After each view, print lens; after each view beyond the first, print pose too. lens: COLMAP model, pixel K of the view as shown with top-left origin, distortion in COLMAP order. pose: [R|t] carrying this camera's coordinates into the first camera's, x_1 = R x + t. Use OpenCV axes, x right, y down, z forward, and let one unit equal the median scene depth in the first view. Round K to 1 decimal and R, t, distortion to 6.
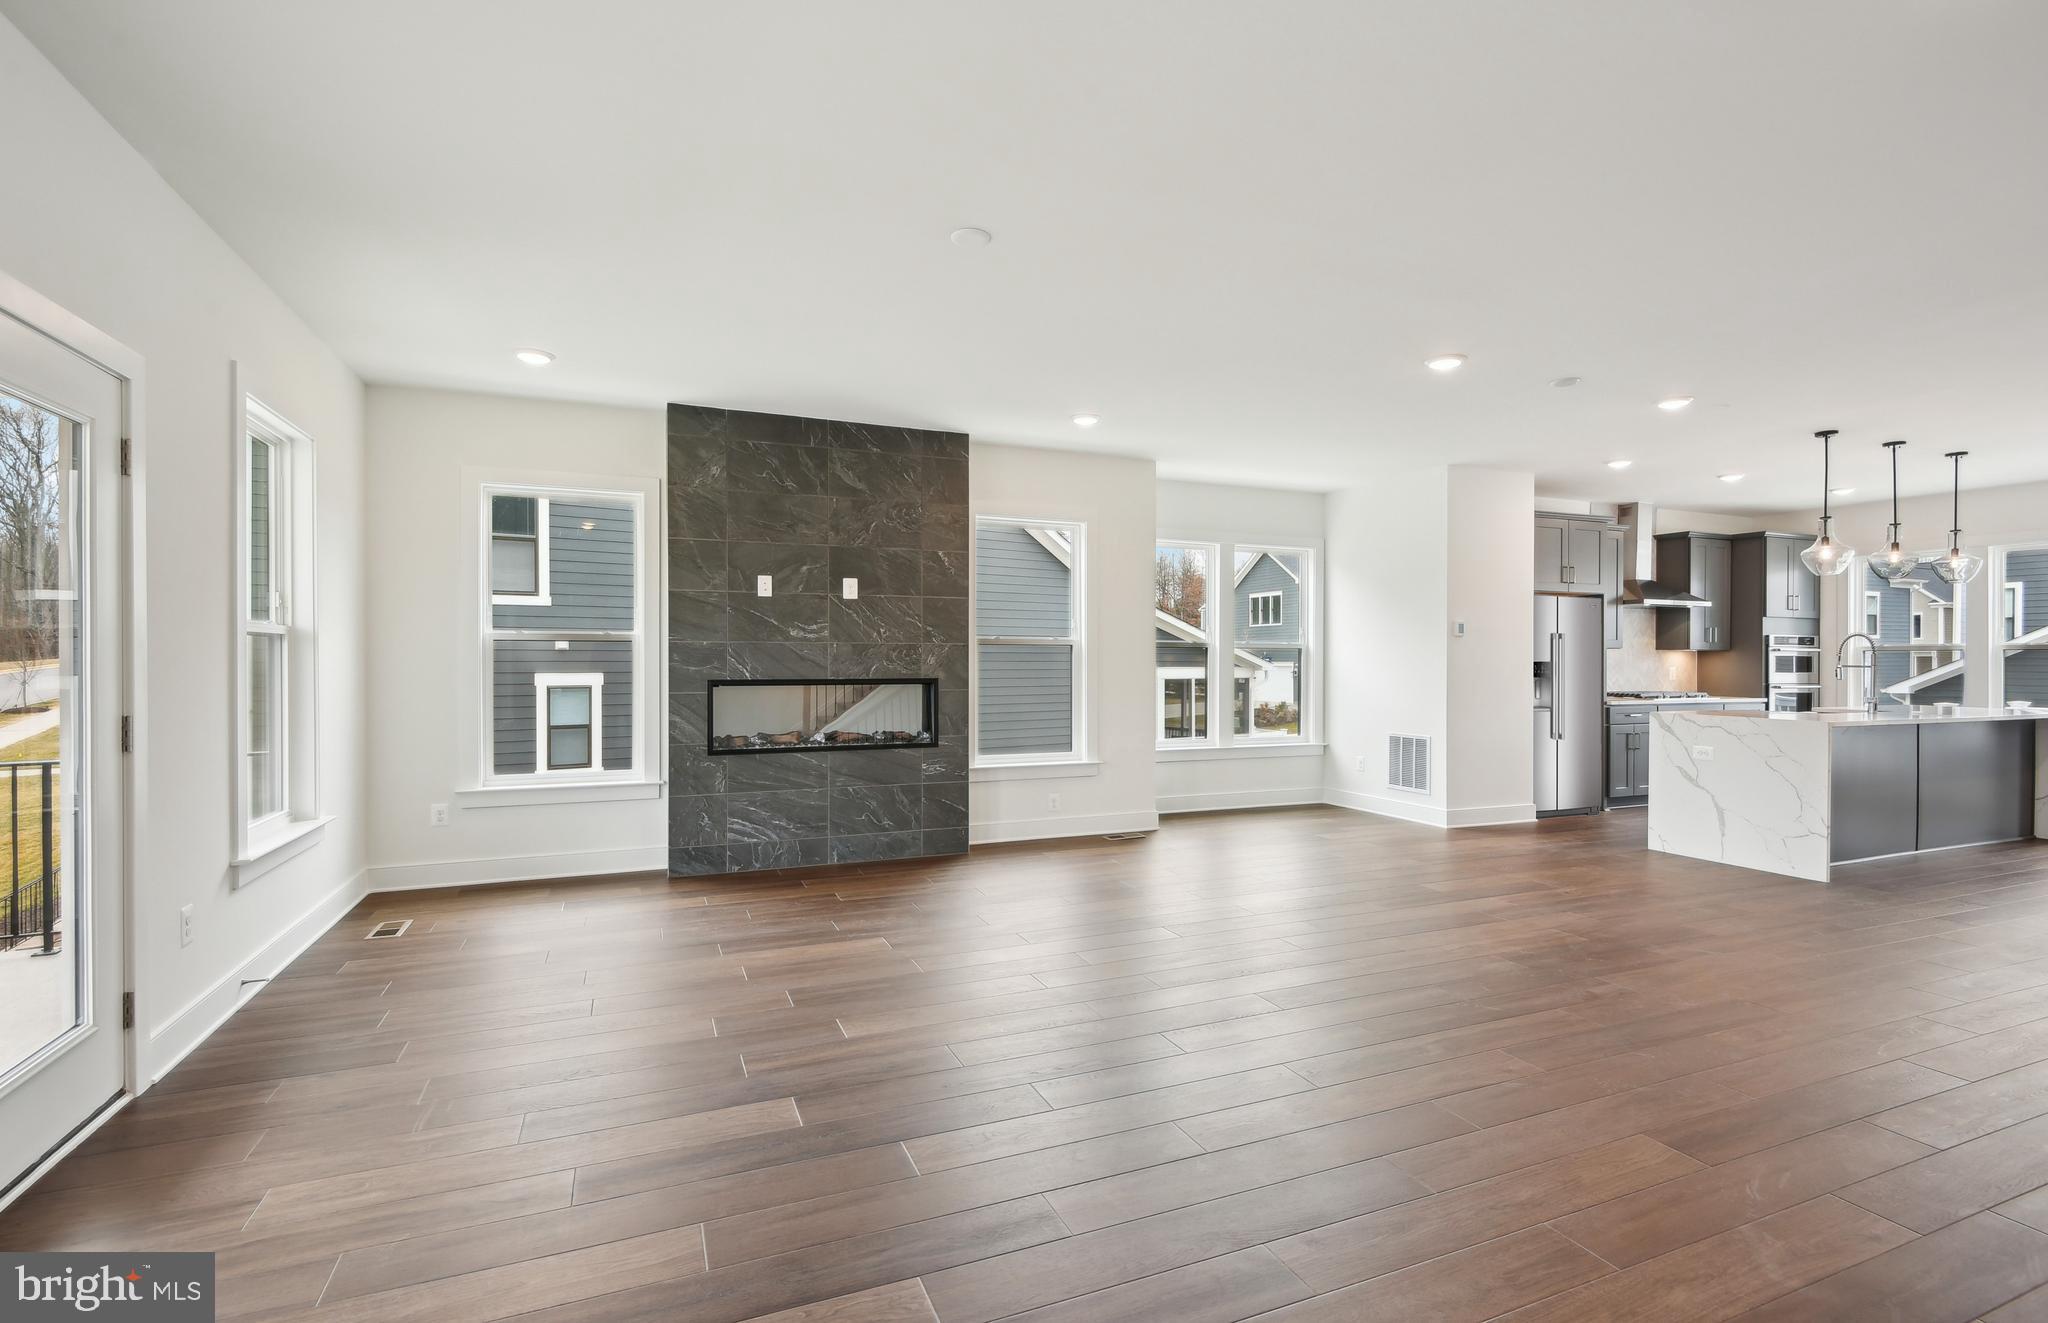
lens RADIAL K [[943.7, 0, 1017.6], [0, 943.7, 662.7], [0, 0, 1]] dist [-0.000689, -0.000679]
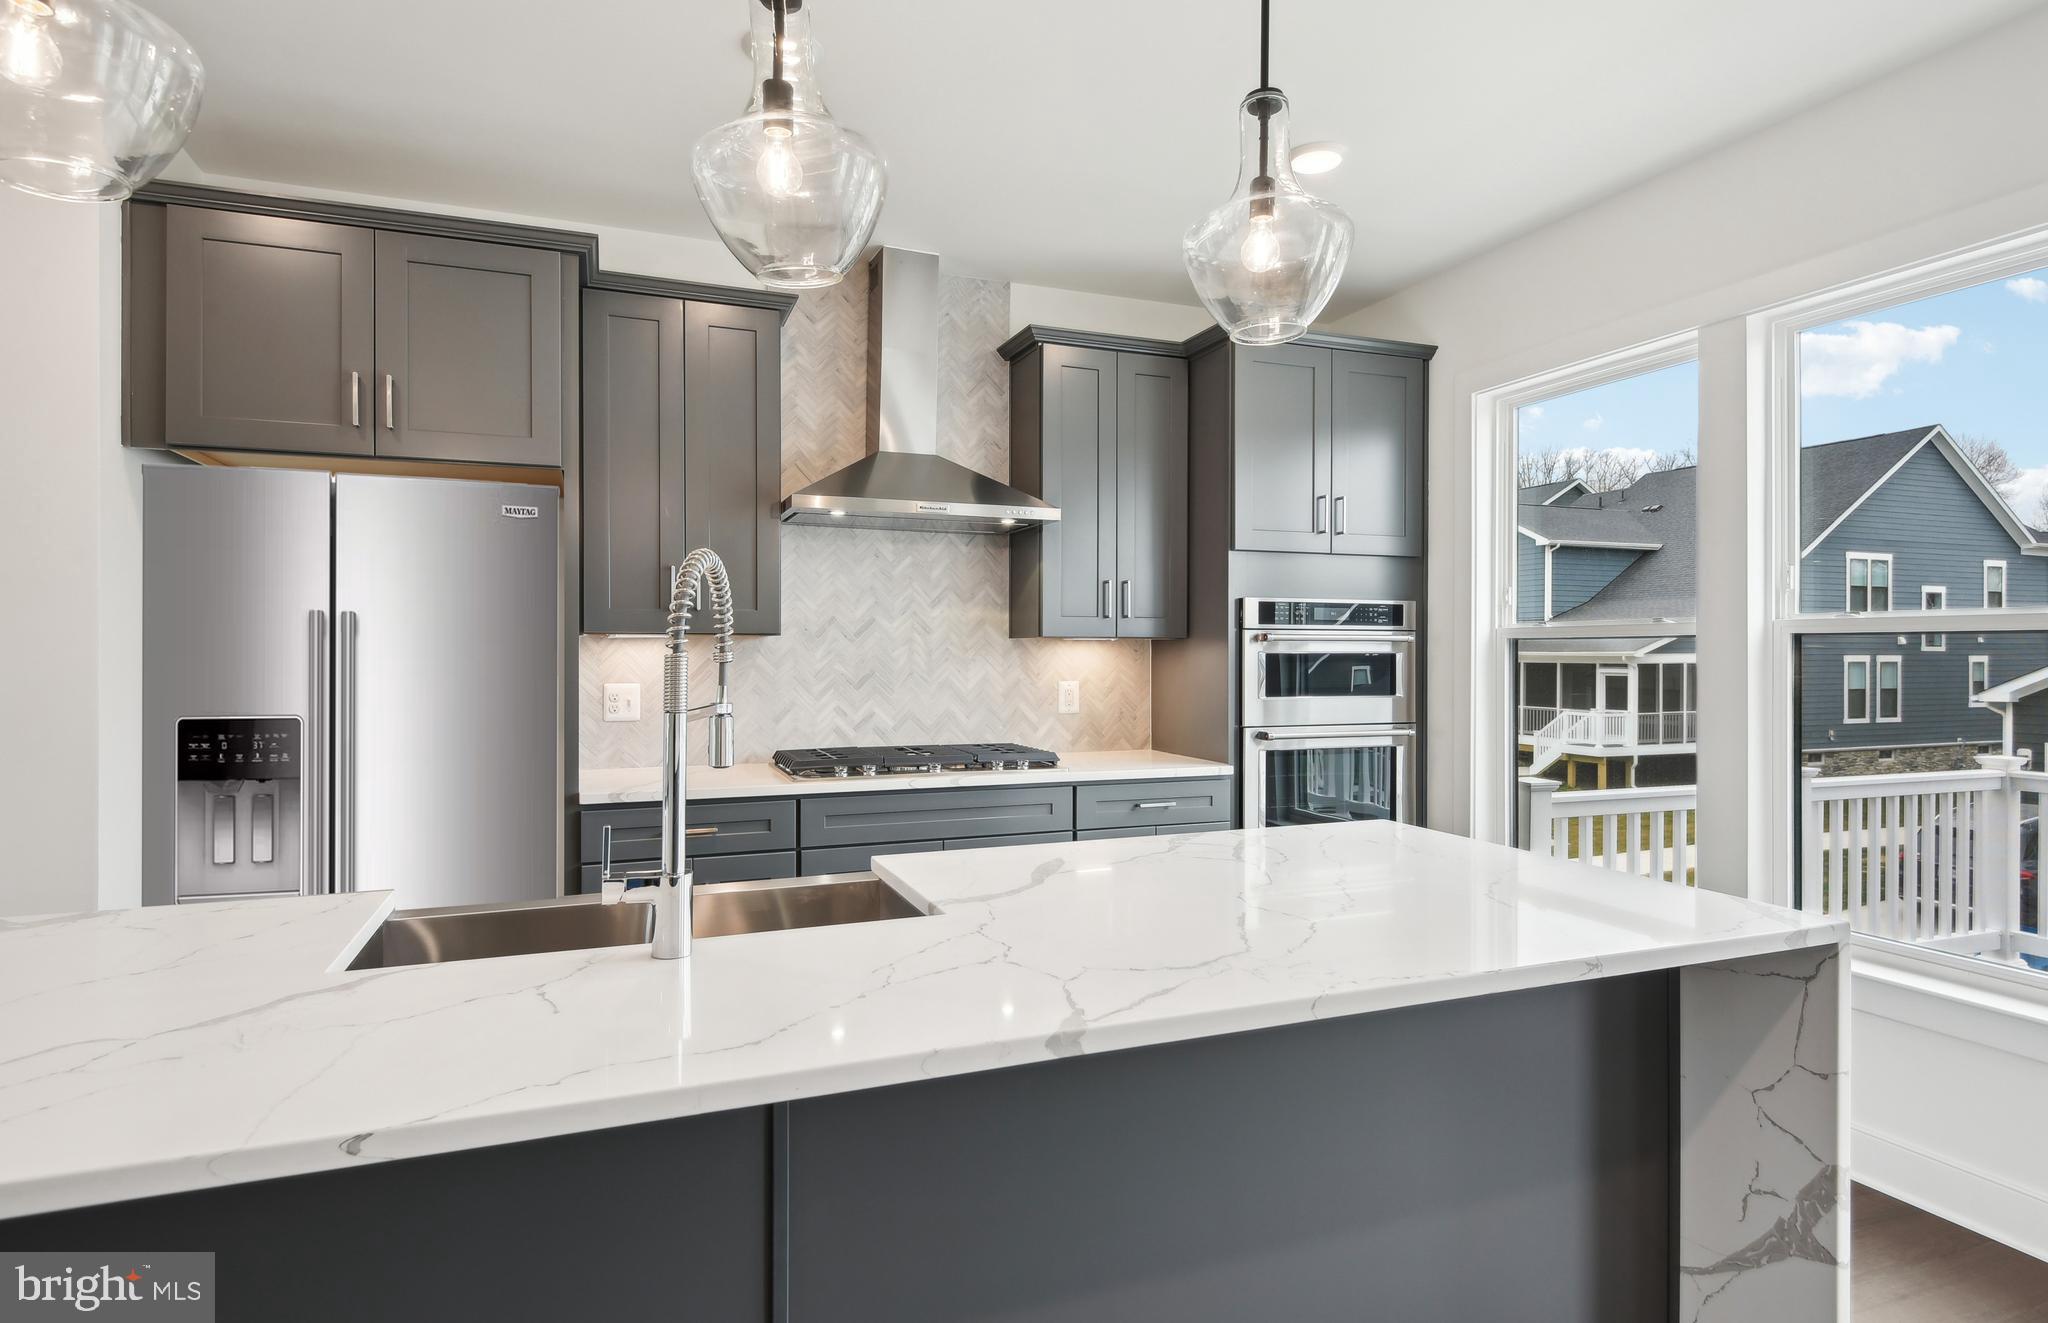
lens RADIAL K [[1088.9, 0, 1026.7], [0, 1088.9, 654.6], [0, 0, 1]] dist [0.021835, -0.000256]
pose [[0.999957, -0.001109, -0.009254, 0.729377], [0.001105, 0.999999, -0.000464, -0.006814], [0.009254, 0.000454, 0.999957, 0.573091]]
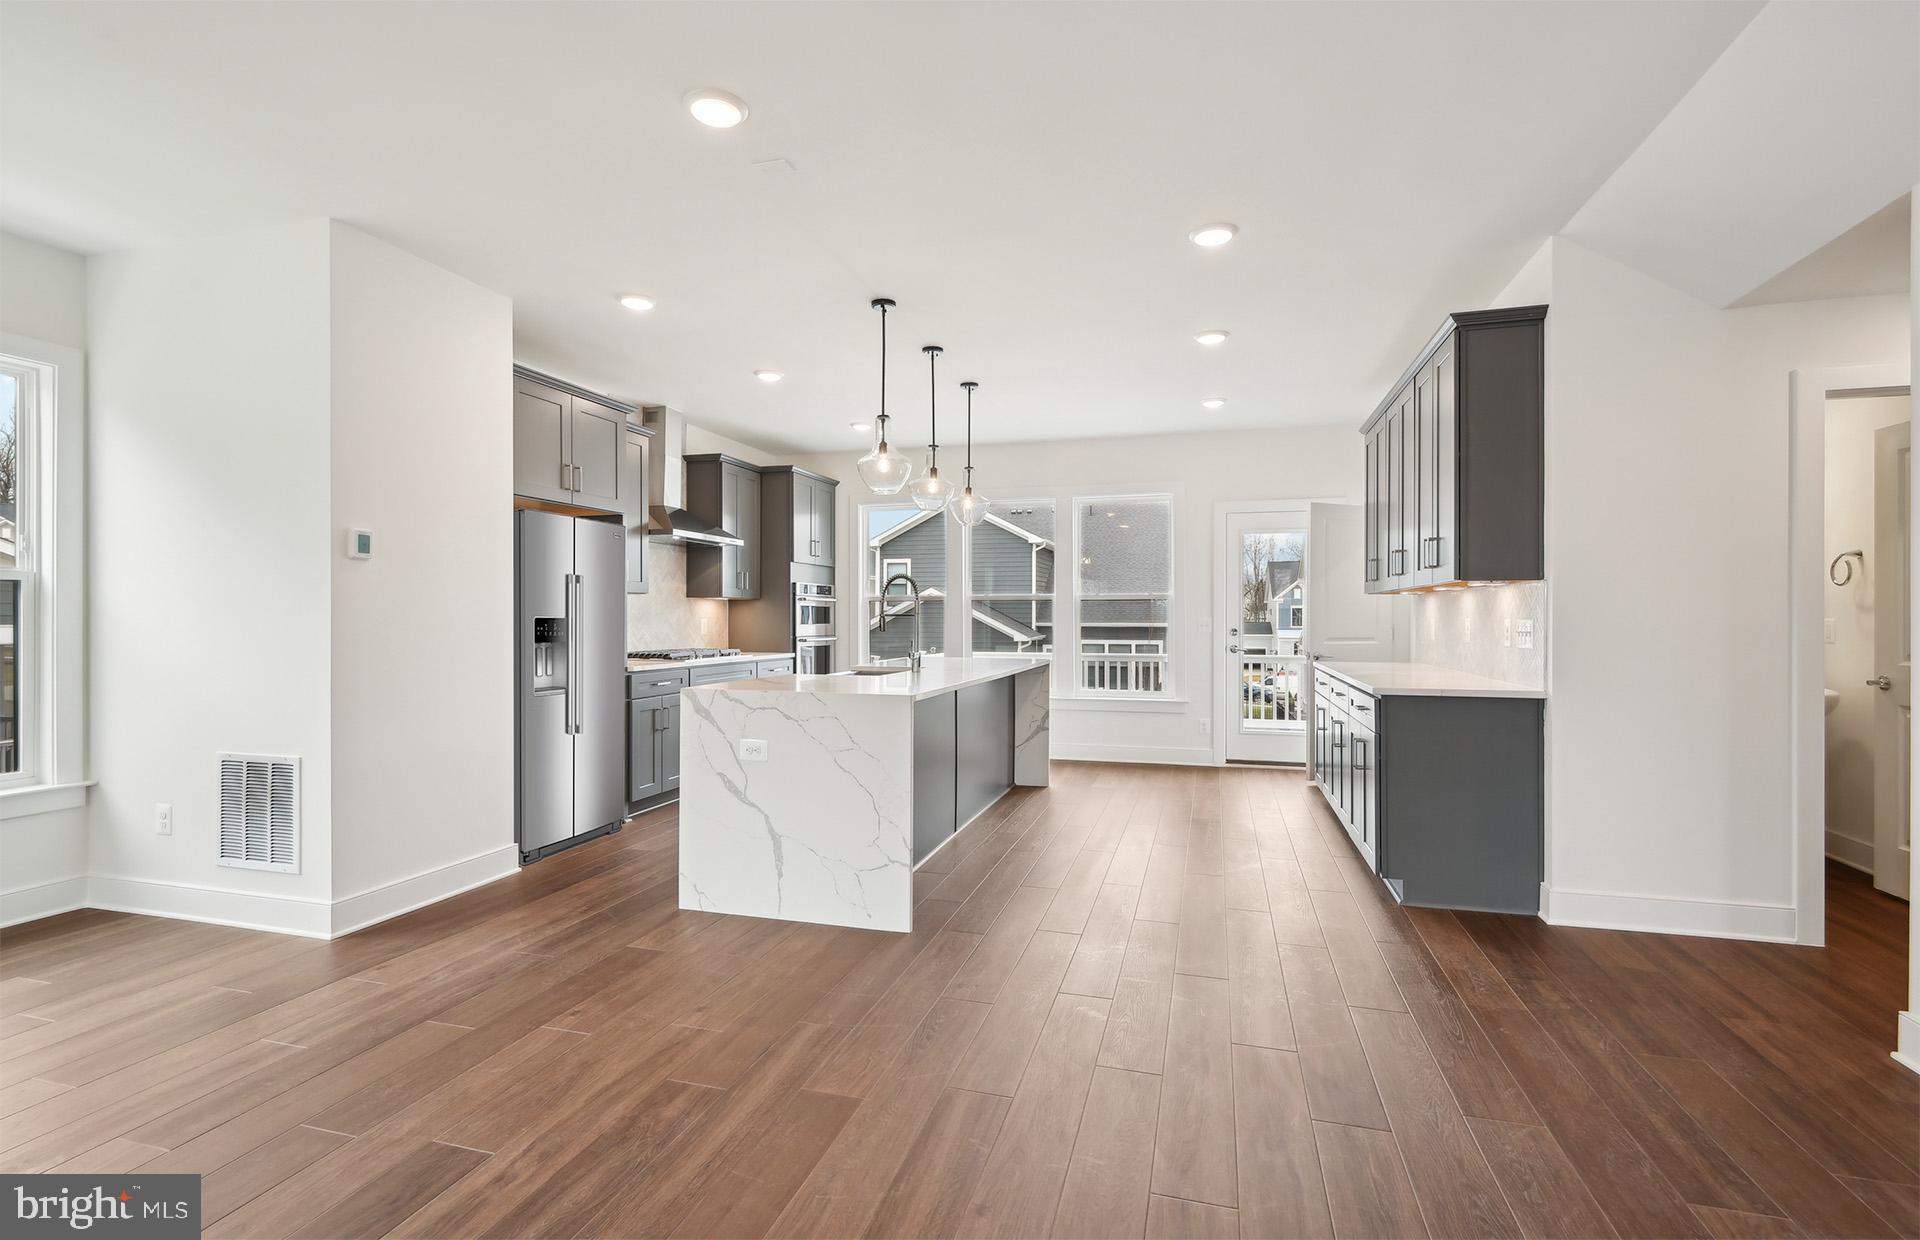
lens RADIAL K [[884.7, 0, 954.0], [0, 884.7, 621.2], [0, 0, 1]] dist [-0.000689, -0.000679]
pose [[0.628597, -0.006942, 0.777700, 0.243385], [0.005367, 0.999975, 0.004589, 0.004592], [-0.777712, 0.001289, 0.628619, 0.362864]]
